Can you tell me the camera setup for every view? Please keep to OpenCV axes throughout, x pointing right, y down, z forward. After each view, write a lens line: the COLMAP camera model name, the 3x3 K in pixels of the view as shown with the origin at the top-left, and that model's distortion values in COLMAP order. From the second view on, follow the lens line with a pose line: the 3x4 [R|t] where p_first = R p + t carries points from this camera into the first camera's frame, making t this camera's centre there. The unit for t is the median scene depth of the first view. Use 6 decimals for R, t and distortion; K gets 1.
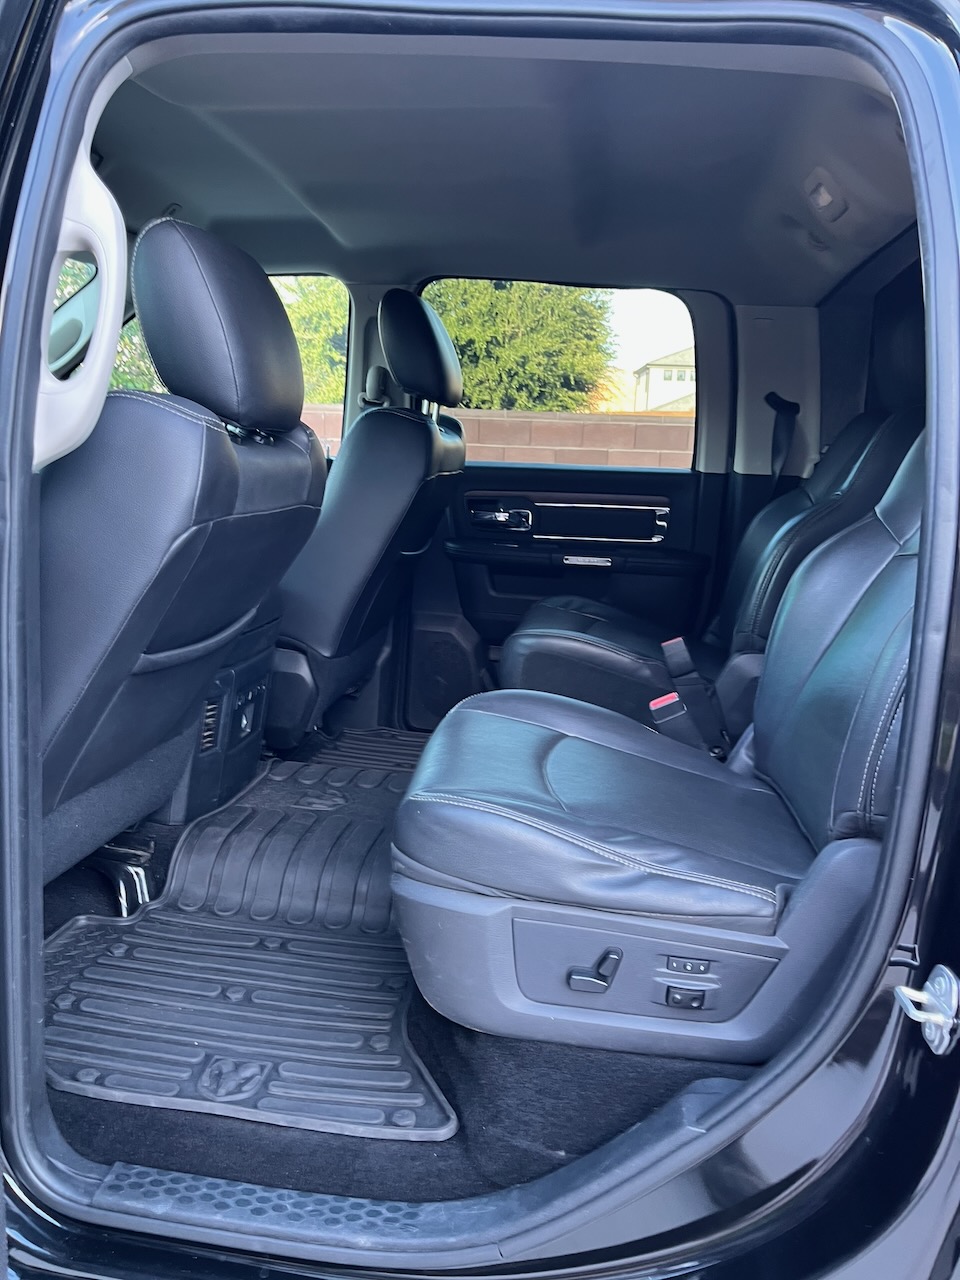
lens RADIAL K [[1006.1, 0, 480.4], [0, 1006.1, 641.8], [0, 0, 1]] dist [0.040618, -0.061680]
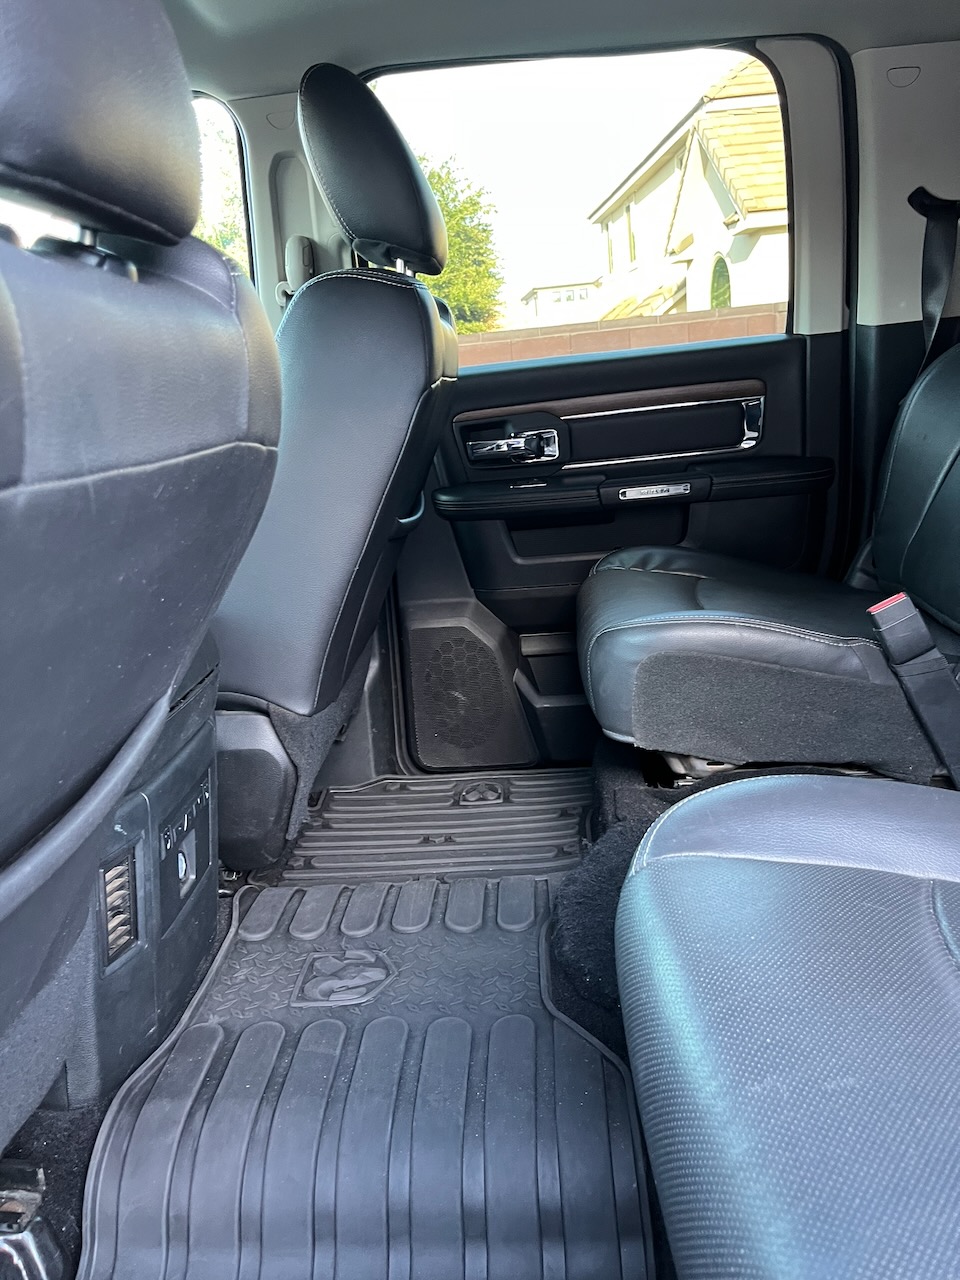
lens RADIAL K [[1006.1, 0, 468.1], [0, 1006.1, 645.7], [0, 0, 1]] dist [0.040618, -0.061680]
pose [[0.986751, -0.153090, 0.053727, -0.073922], [0.149910, 0.986941, 0.058941, -0.040456], [-0.062049, -0.050106, 0.996815, 0.360188]]
